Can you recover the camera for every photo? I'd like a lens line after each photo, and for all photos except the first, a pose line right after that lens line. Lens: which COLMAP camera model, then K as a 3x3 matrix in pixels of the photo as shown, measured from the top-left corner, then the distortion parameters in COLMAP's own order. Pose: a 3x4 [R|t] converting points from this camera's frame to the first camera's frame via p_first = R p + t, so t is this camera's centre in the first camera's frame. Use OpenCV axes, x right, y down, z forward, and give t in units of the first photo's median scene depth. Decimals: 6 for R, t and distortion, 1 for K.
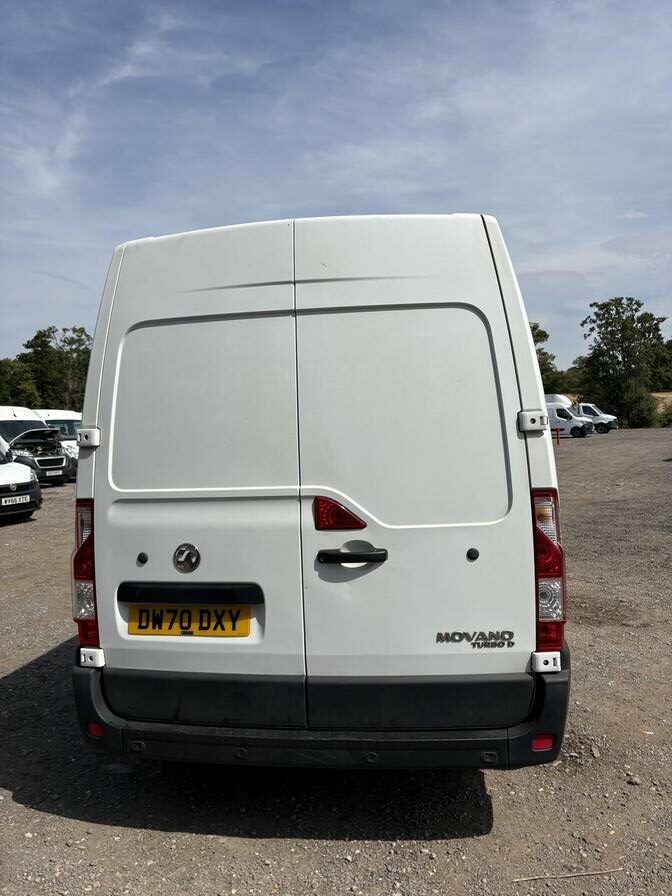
lens RADIAL K [[677.2, 0, 347.4], [0, 677.2, 454.5], [0, 0, 1]] dist [0.041290, -0.045293]
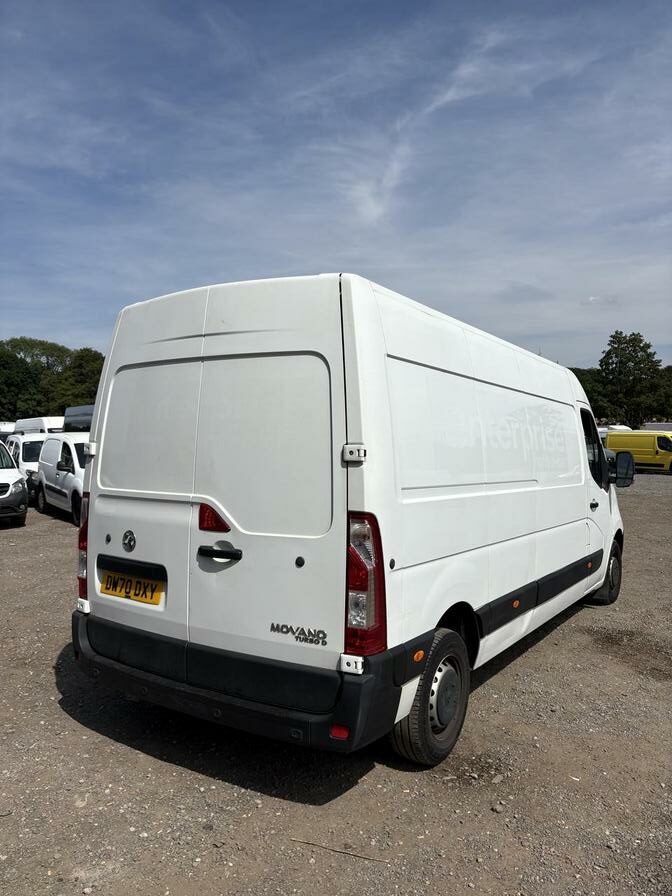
lens RADIAL K [[677.2, 0, 330.5], [0, 677.2, 461.0], [0, 0, 1]] dist [0.041290, -0.045293]
pose [[0.898117, 0.054892, -0.436317, 0.723986], [-0.059061, 0.998246, 0.004014, -0.036976], [0.435772, 0.022164, 0.899784, -0.048397]]
